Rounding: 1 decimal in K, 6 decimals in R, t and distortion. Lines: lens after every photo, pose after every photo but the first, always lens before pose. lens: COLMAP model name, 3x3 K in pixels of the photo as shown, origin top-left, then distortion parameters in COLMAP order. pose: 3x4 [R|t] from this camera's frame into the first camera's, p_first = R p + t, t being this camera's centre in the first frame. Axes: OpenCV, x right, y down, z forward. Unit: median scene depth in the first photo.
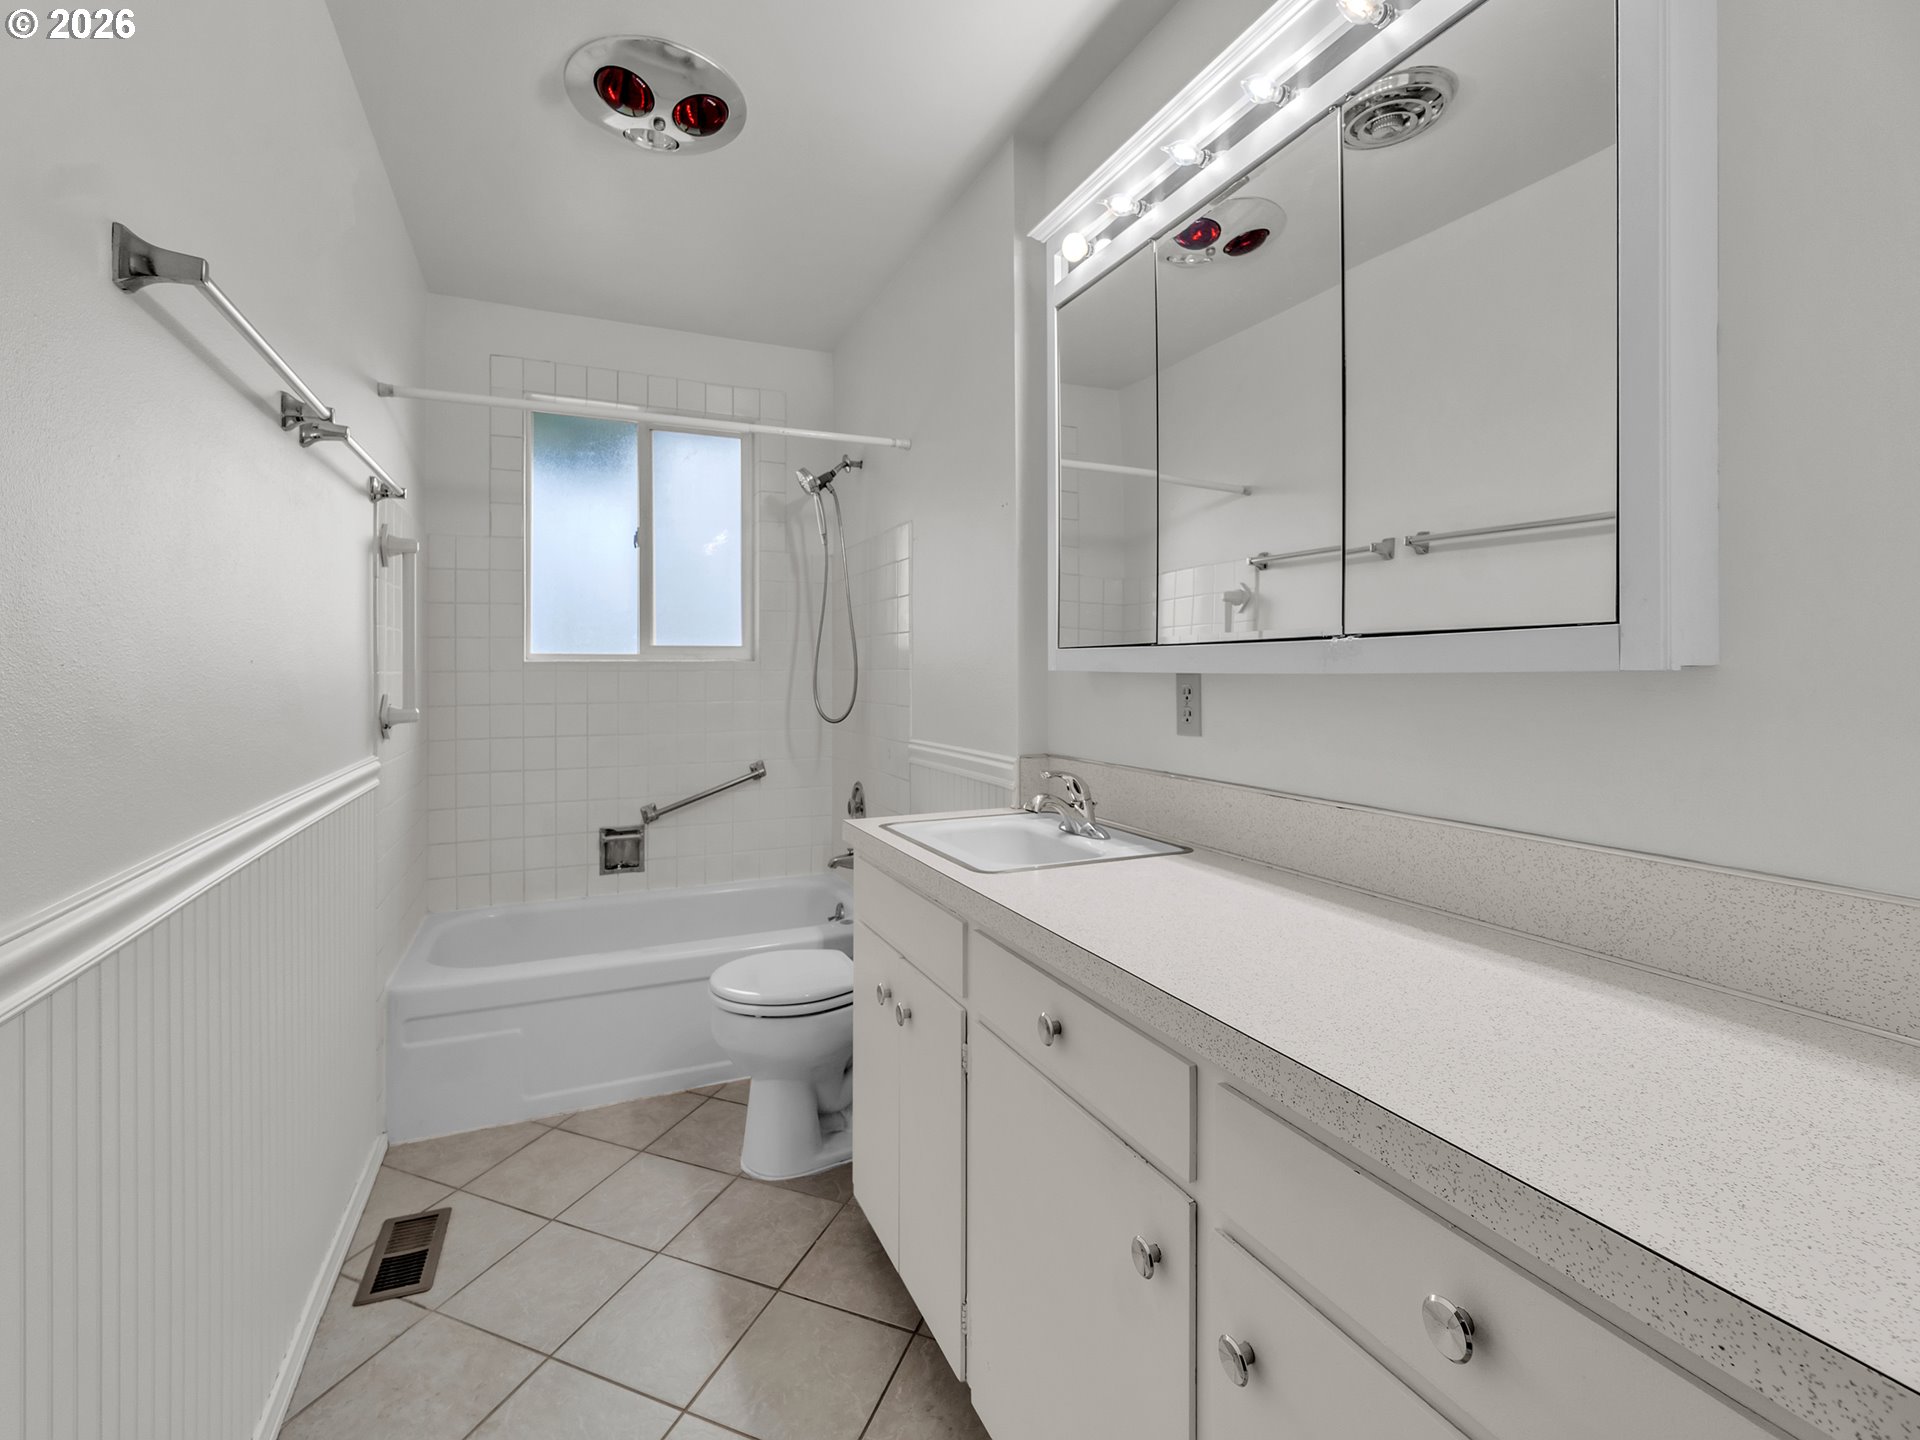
lens RADIAL K [[886.7, 0, 954.8], [0, 886.7, 663.7], [0, 0, 1]] dist [-0.005621, -0.000870]
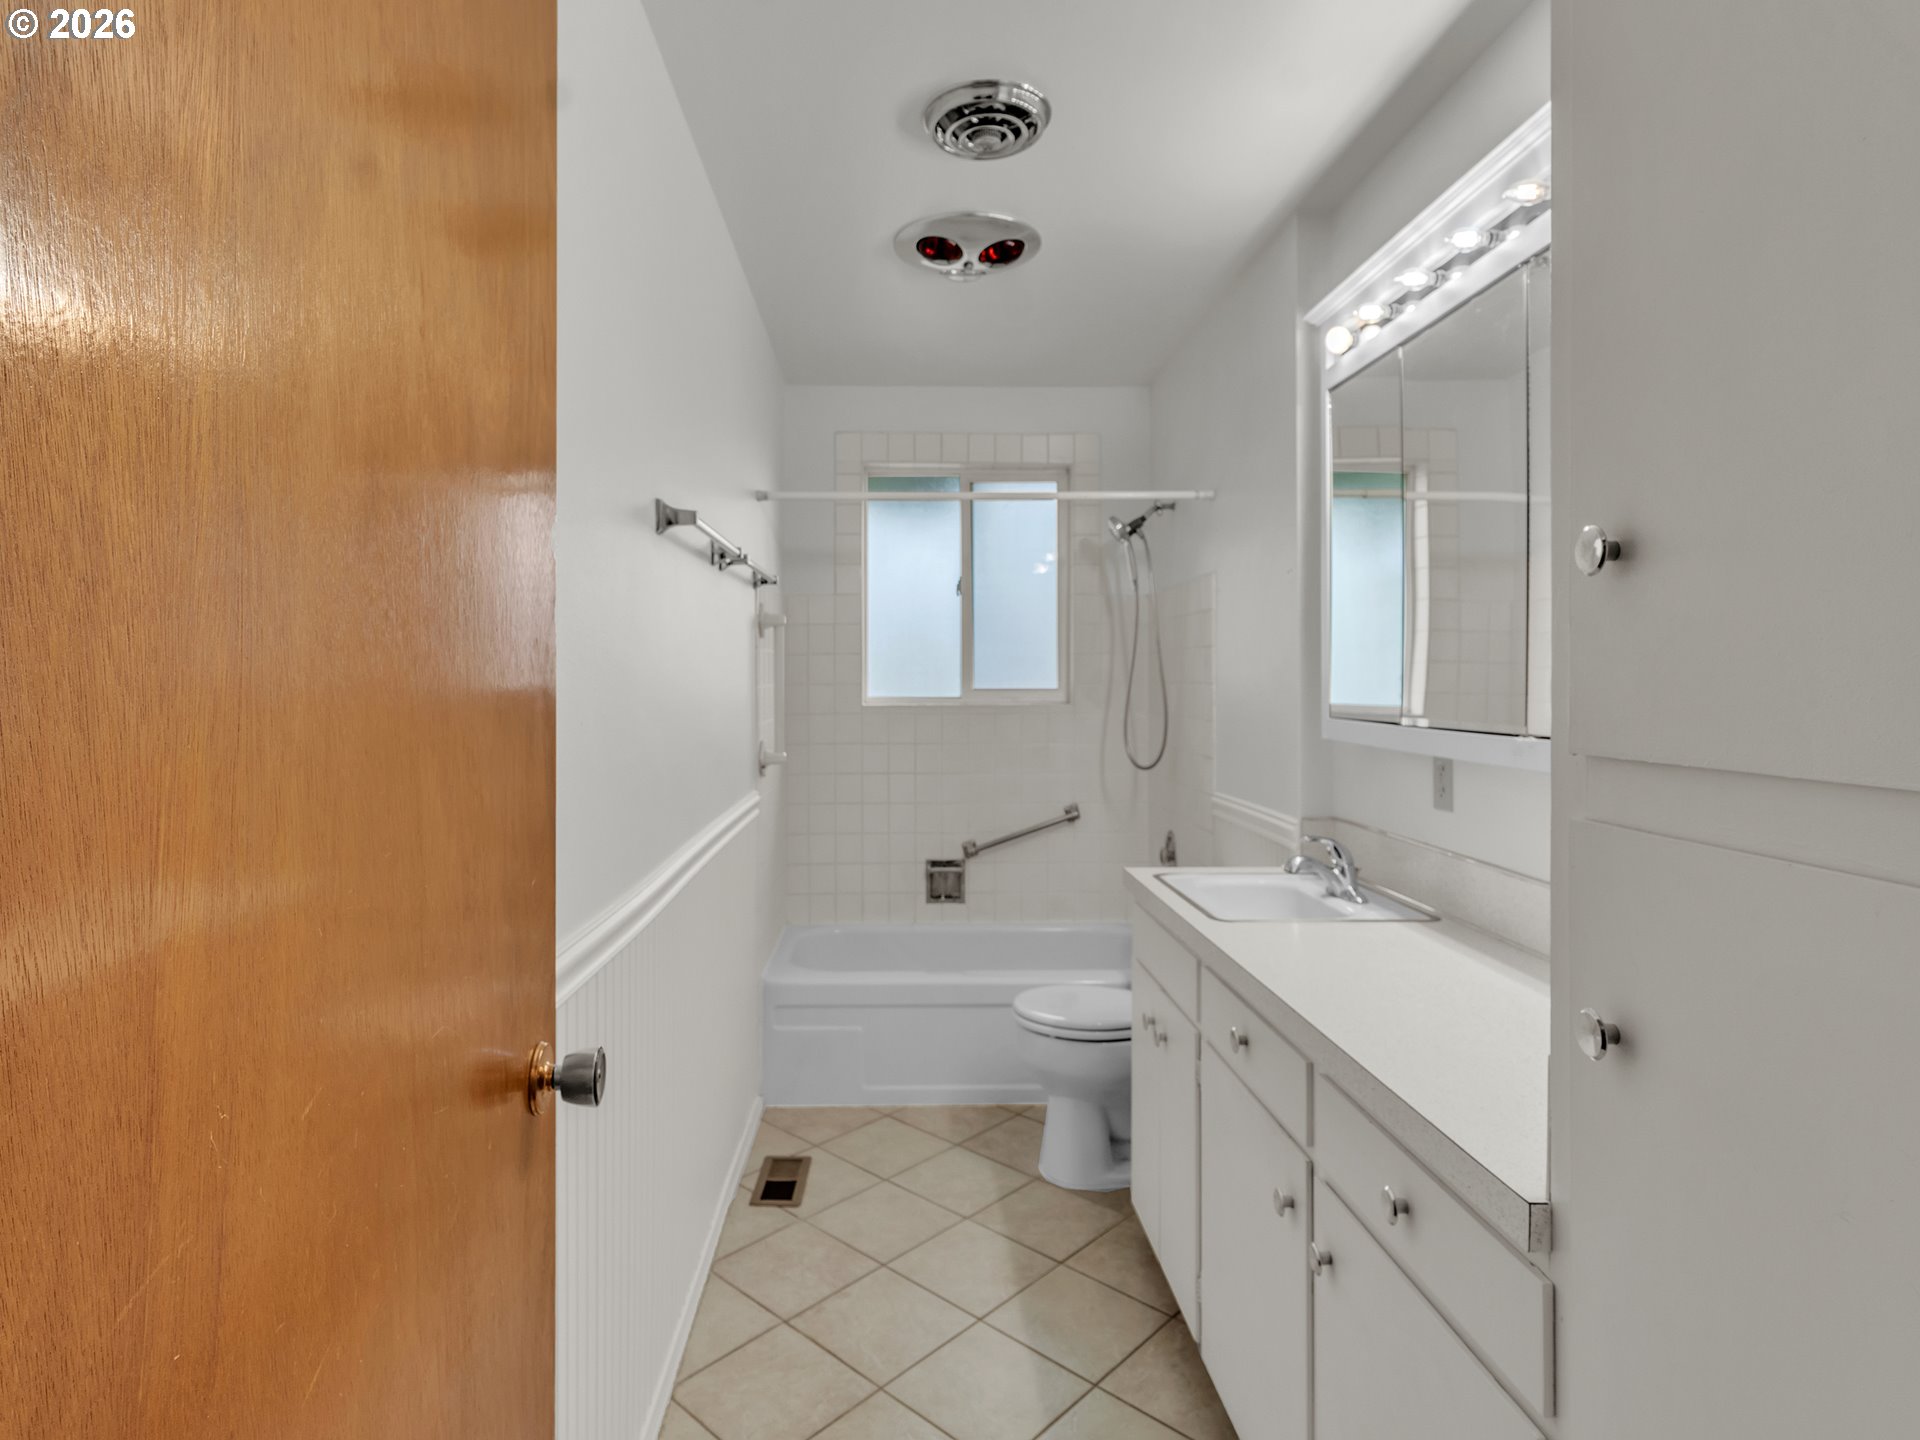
lens RADIAL K [[1016.0, 0, 908.8], [0, 1016.0, 696.4], [0, 0, 1]] dist [0.001274, 0.000094]
pose [[0.920027, 0.004317, -0.391831, 0.109249], [0.000440, 0.999927, 0.012049, -0.048152], [0.391854, -0.011257, 0.919958, -0.244824]]
